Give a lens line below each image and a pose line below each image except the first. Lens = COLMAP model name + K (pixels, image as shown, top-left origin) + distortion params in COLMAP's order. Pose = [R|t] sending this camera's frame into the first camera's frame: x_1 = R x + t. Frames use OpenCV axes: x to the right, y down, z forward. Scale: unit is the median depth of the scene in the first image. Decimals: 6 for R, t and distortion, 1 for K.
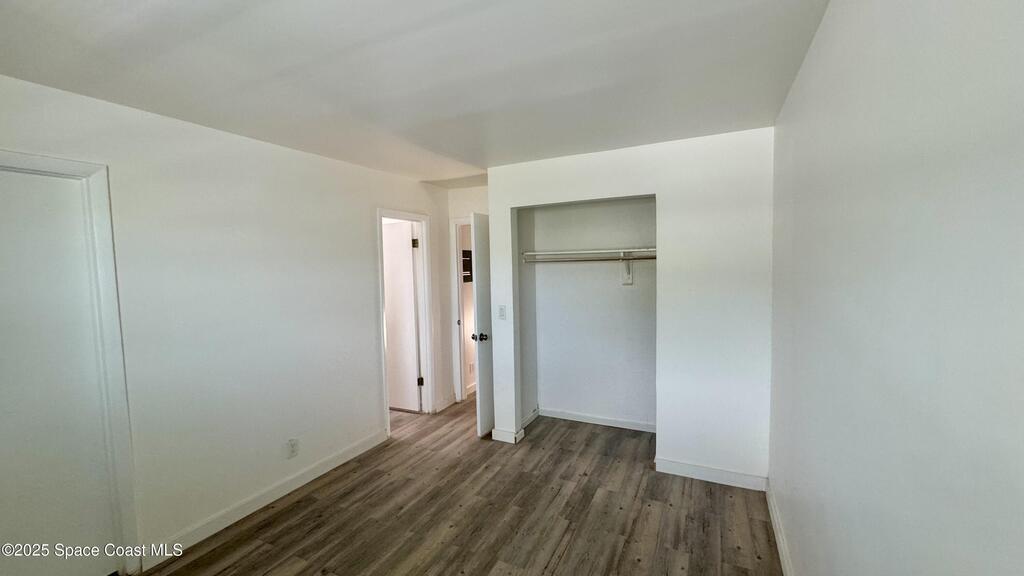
lens RADIAL K [[407.4, 0, 511.4], [0, 407.4, 289.1], [0, 0, 1]] dist [-0.002513, 0.000365]
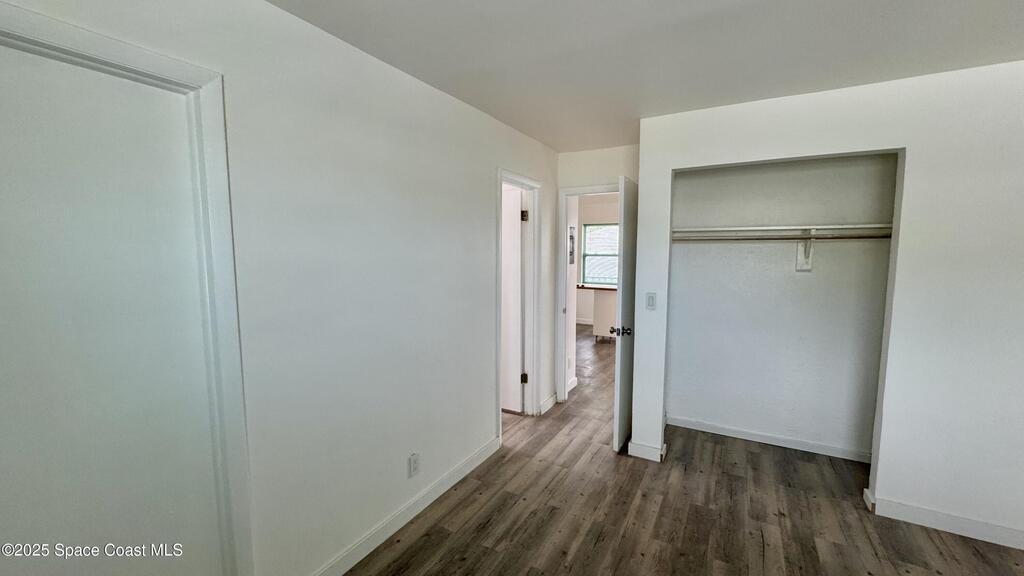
lens RADIAL K [[407.4, 0, 511.4], [0, 407.4, 289.1], [0, 0, 1]] dist [-0.002513, 0.000365]
pose [[0.998356, 0.028450, -0.049757, -0.274028], [-0.026651, 0.998980, 0.036464, 0.011455], [0.050744, -0.035078, 0.998096, 0.193573]]
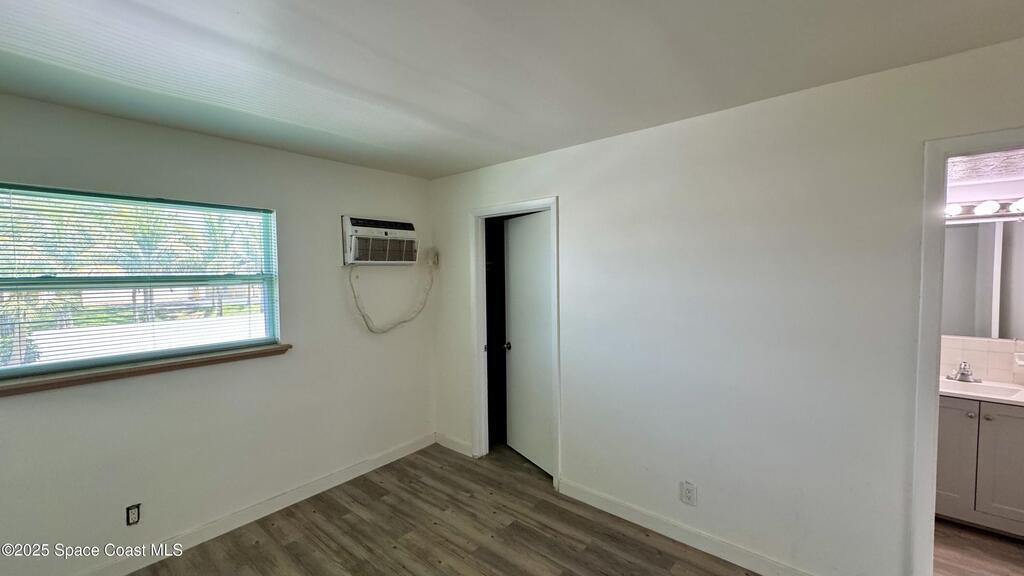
lens RADIAL K [[407.4, 0, 511.4], [0, 407.4, 289.1], [0, 0, 1]] dist [-0.002513, 0.000365]
pose [[-0.229155, 0.071153, -0.970786, 0.262246], [-0.045085, 0.995479, 0.083605, -0.059146], [0.972345, 0.062926, -0.224911, 0.700646]]
